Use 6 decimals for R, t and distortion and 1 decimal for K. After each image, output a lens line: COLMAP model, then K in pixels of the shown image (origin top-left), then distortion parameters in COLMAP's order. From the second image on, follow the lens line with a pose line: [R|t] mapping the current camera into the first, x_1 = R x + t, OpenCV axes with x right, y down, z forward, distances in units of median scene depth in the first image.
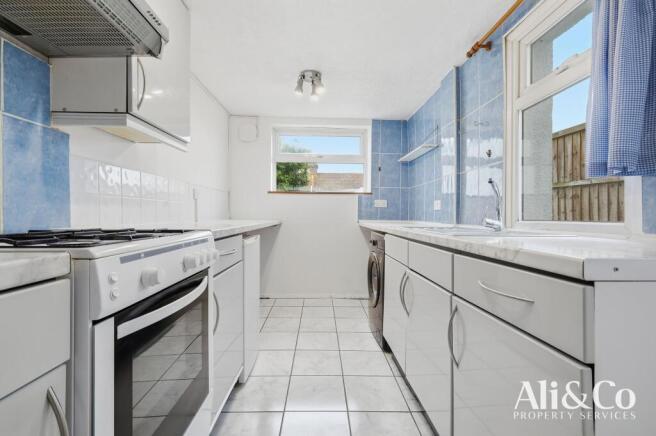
lens RADIAL K [[287.1, 0, 327.9], [0, 287.1, 206.4], [0, 0, 1]] dist [0.001669, -0.000085]
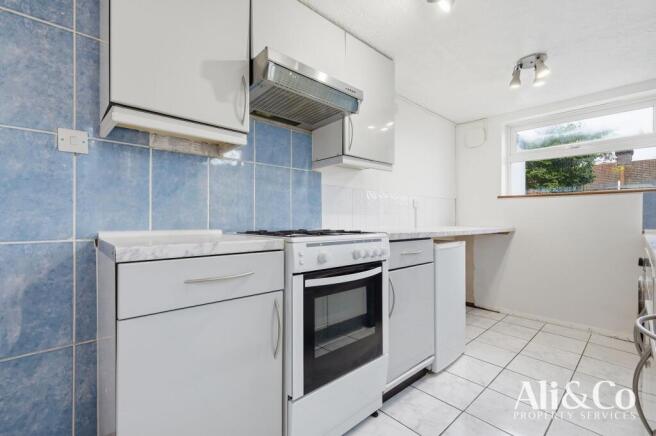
lens RADIAL K [[287.1, 0, 327.9], [0, 287.1, 206.4], [0, 0, 1]] dist [0.001669, -0.000085]
pose [[0.646604, -0.036805, -0.761938, 0.397210], [0.019251, 0.999305, -0.031934, -0.001410], [0.762583, 0.005980, 0.646863, -0.051351]]
